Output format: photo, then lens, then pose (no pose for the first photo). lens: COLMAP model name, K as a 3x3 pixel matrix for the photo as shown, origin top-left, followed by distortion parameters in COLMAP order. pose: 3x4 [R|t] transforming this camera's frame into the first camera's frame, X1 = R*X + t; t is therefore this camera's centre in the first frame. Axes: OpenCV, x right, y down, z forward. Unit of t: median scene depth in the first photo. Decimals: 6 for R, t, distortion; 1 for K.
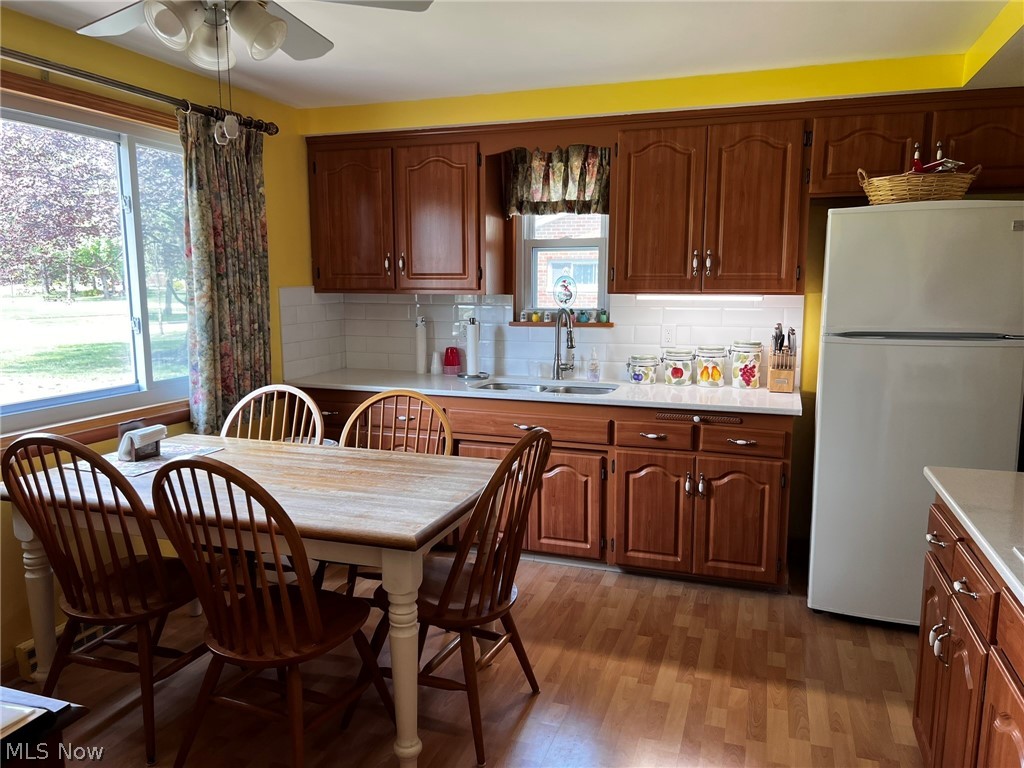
lens RADIAL K [[770.1, 0, 513.2], [0, 770.1, 387.3], [0, 0, 1]] dist [0.055836, -0.071387]
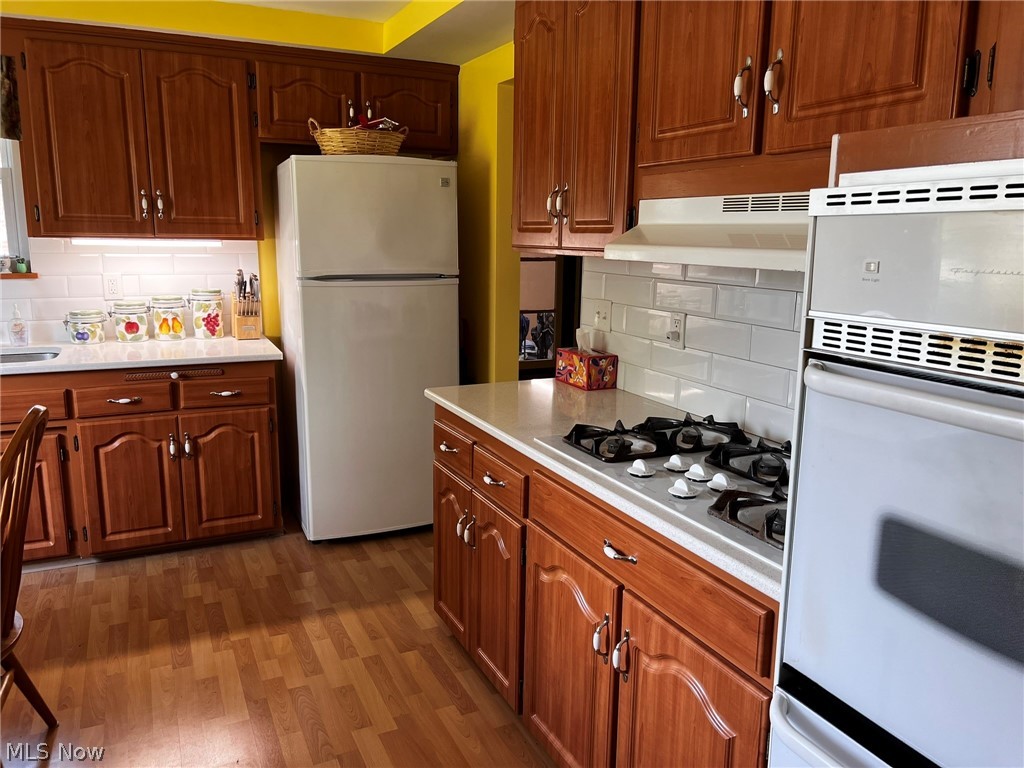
lens RADIAL K [[772.7, 0, 507.6], [0, 772.7, 376.2], [0, 0, 1]] dist [0.068099, -0.080800]
pose [[0.718610, -0.120098, 0.684964, -0.112129], [0.084824, 0.992757, 0.085075, -0.003393], [-0.690220, -0.003035, 0.723593, 0.052260]]
